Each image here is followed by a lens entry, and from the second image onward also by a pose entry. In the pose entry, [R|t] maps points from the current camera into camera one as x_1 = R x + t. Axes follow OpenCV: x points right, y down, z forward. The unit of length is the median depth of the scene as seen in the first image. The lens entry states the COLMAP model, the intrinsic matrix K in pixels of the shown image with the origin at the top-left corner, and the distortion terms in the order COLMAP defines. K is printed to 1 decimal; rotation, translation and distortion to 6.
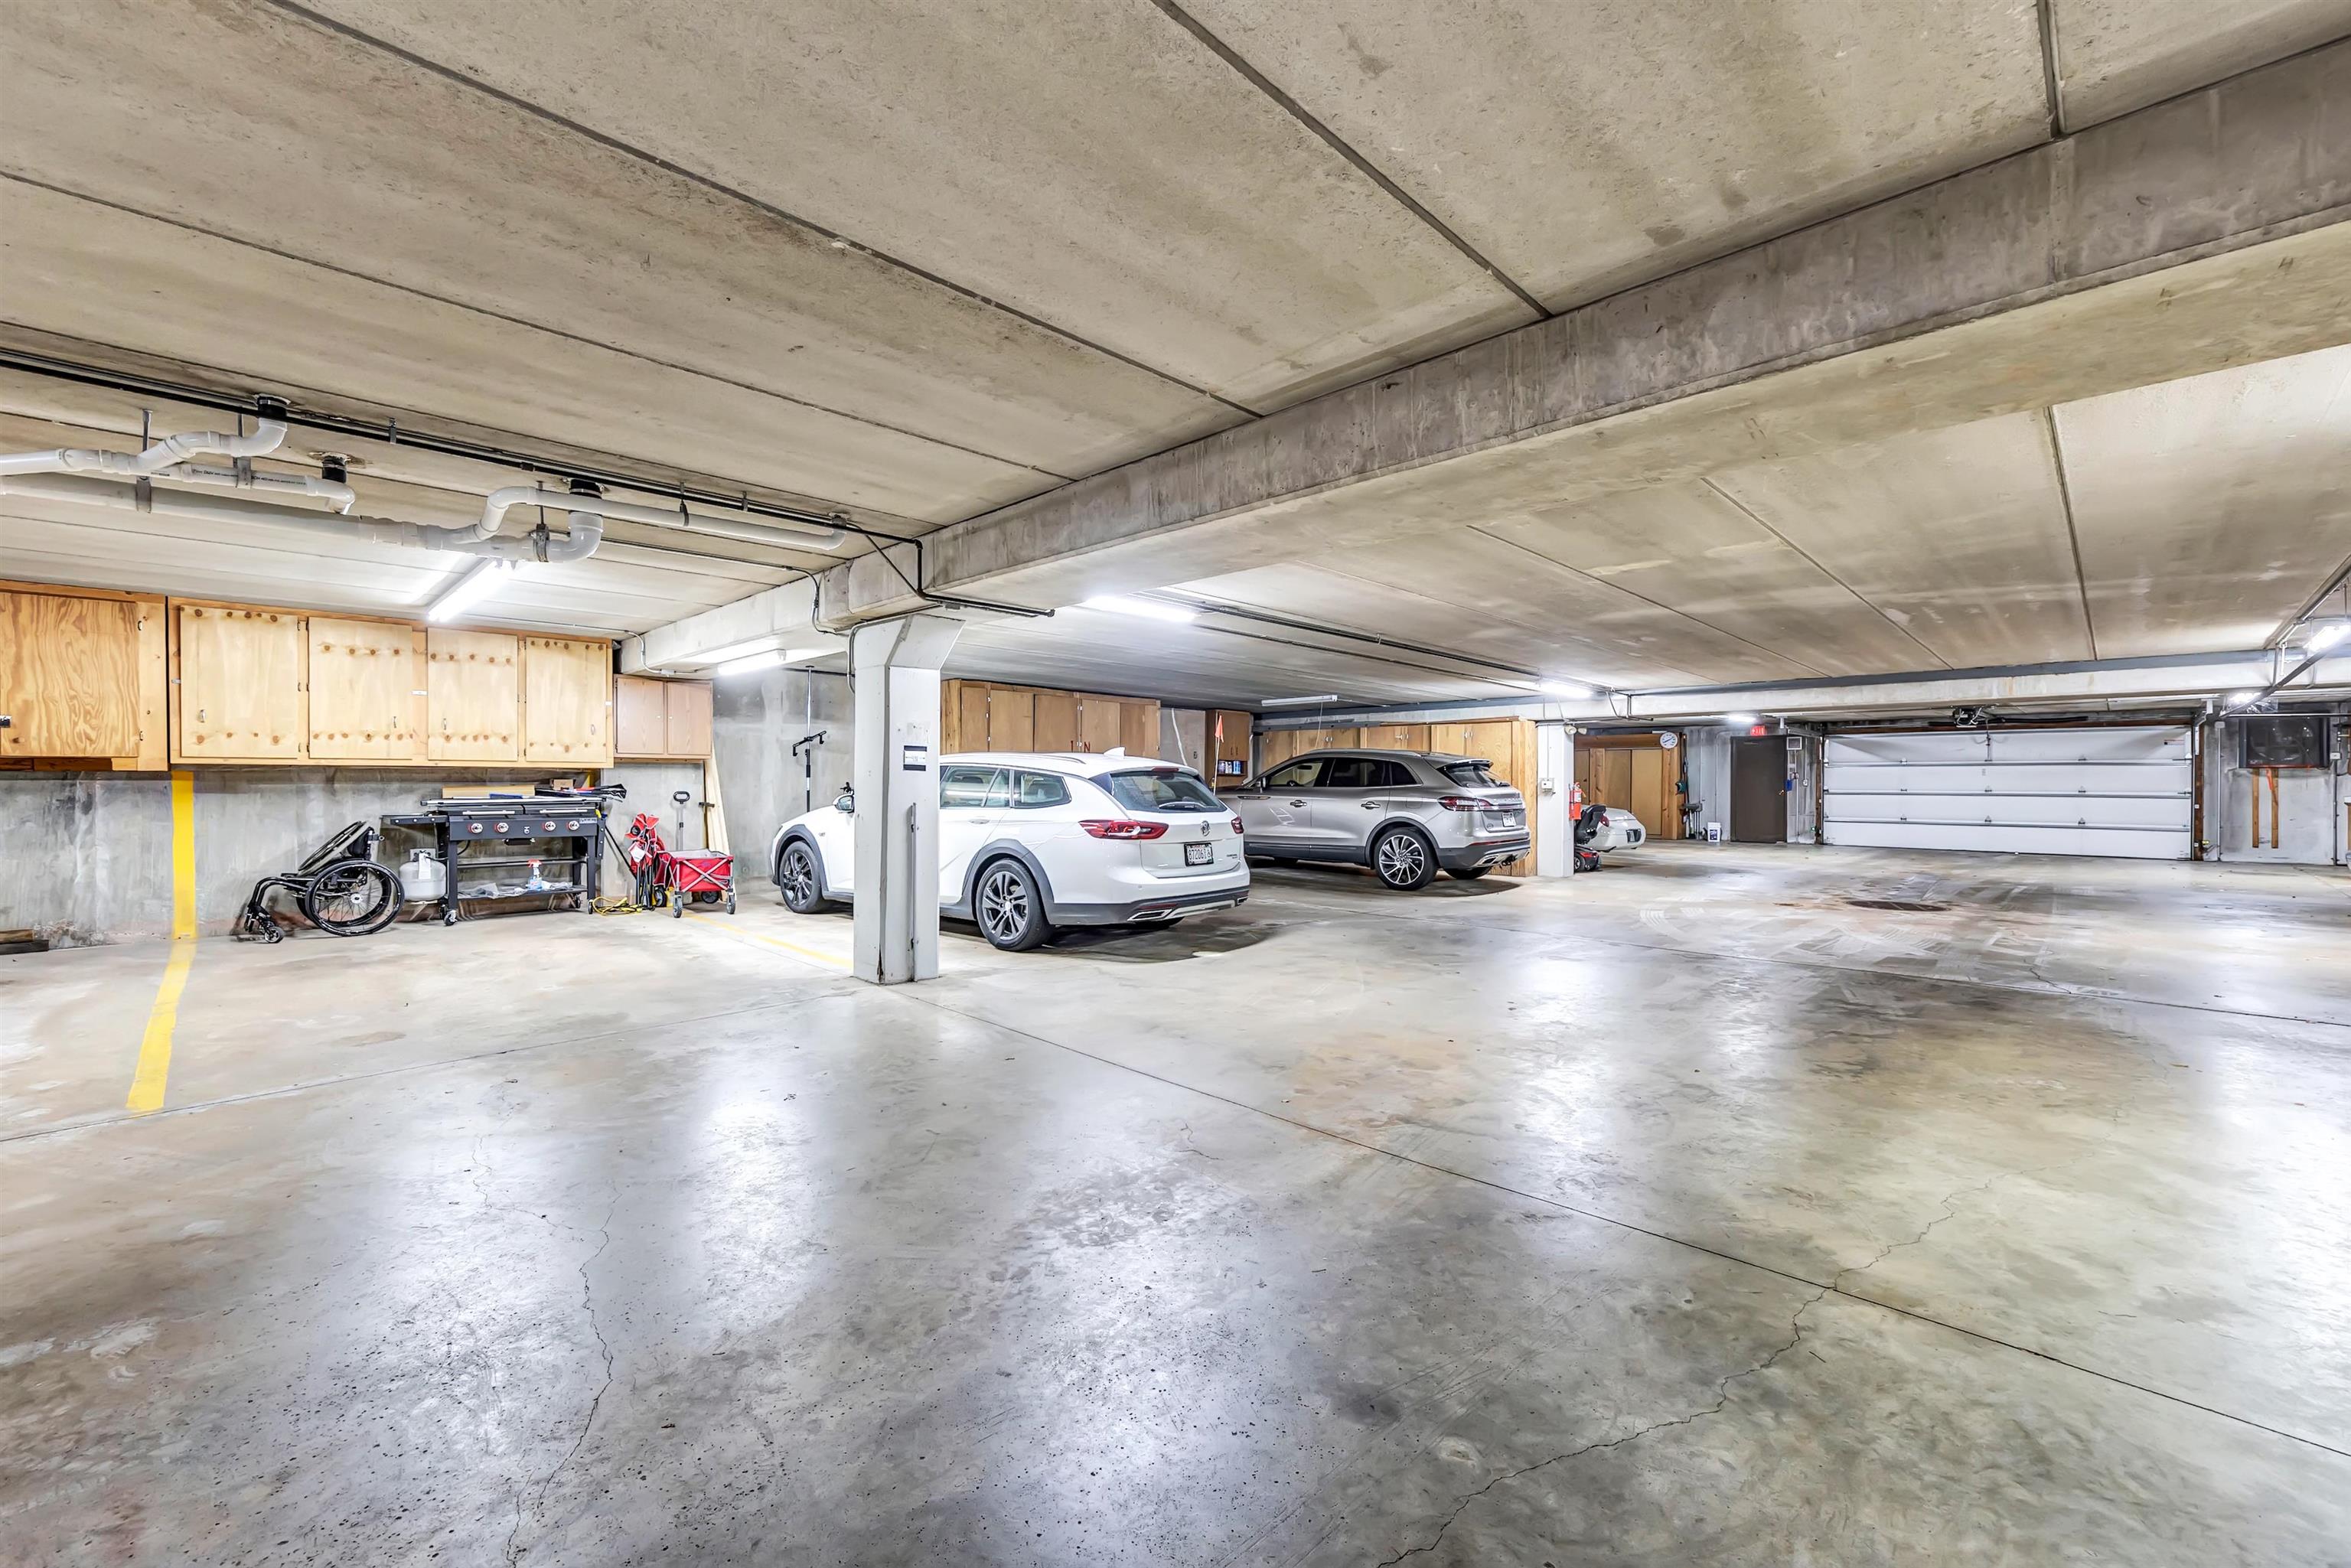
lens RADIAL K [[959.9, 0, 1164.6], [0, 959.9, 785.2], [0, 0, 1]] dist [0.003624, -0.000960]
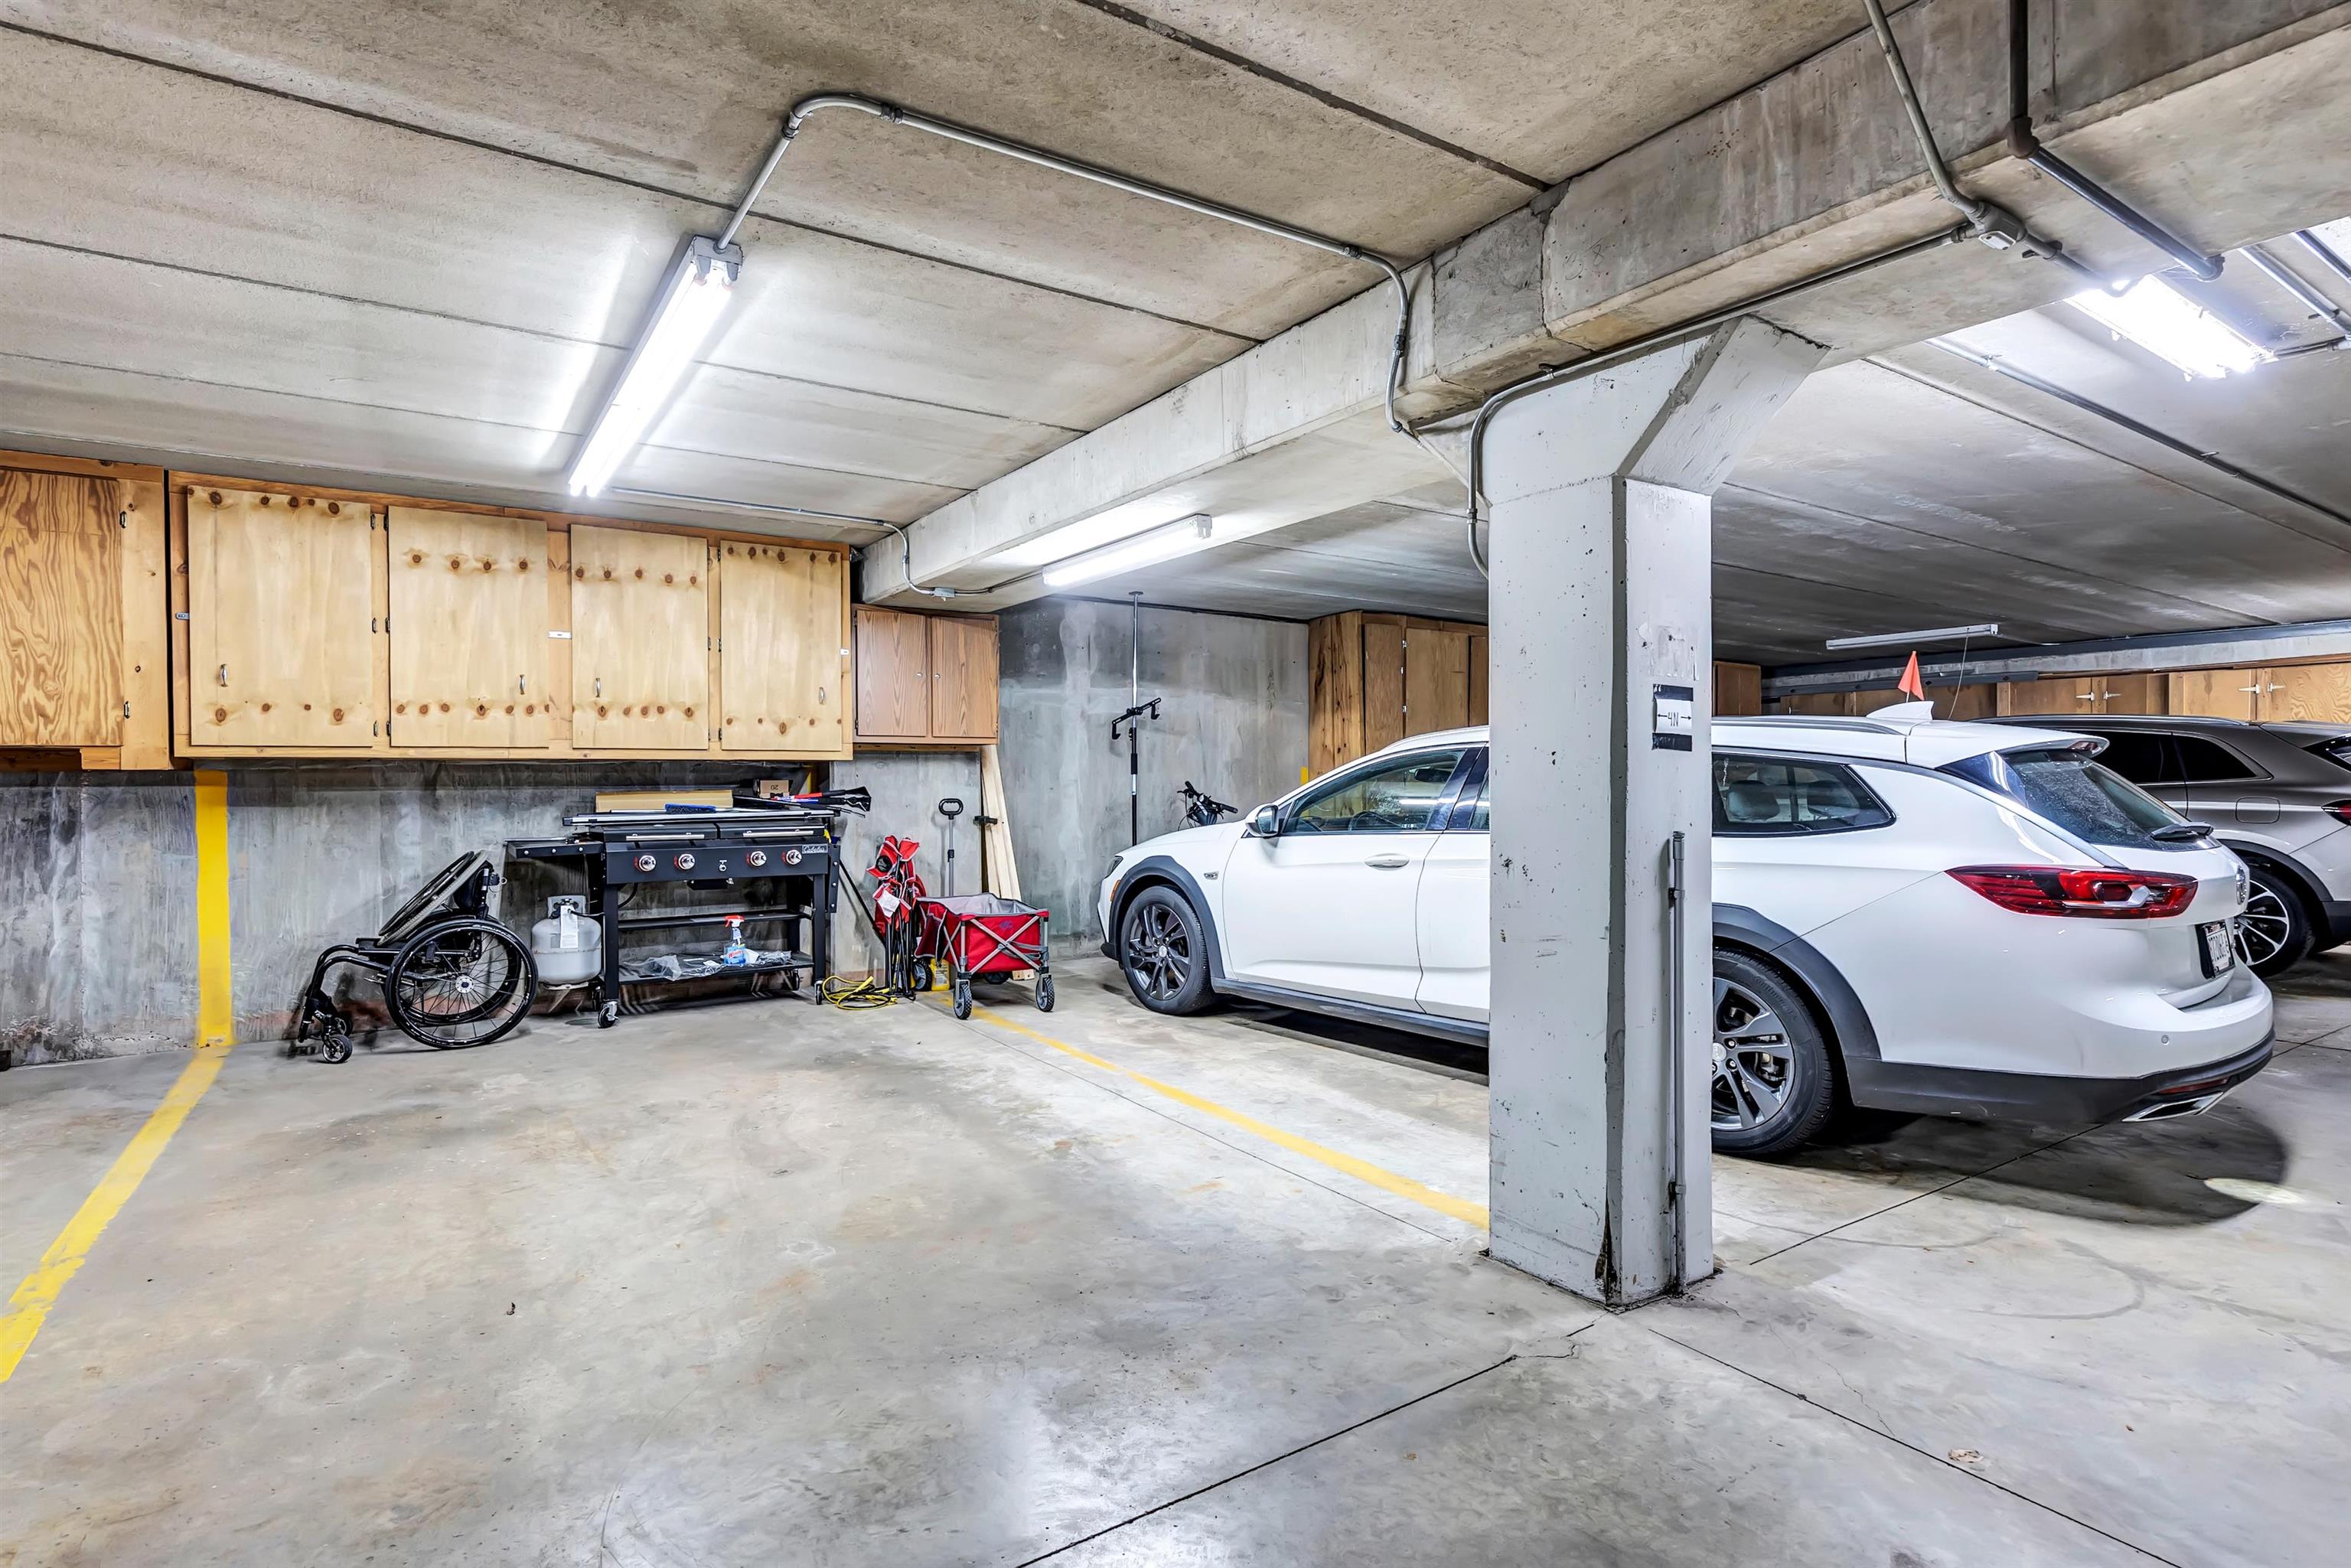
lens RADIAL K [[1125.9, 0, 1187.5], [0, 1125.9, 782.1], [0, 0, 1]] dist [-0.002254, 0.001414]
pose [[0.986371, -0.006921, -0.164392, -0.287707], [0.006630, 0.999975, -0.002319, -0.001658], [0.164404, 0.001198, 0.986392, 0.391057]]
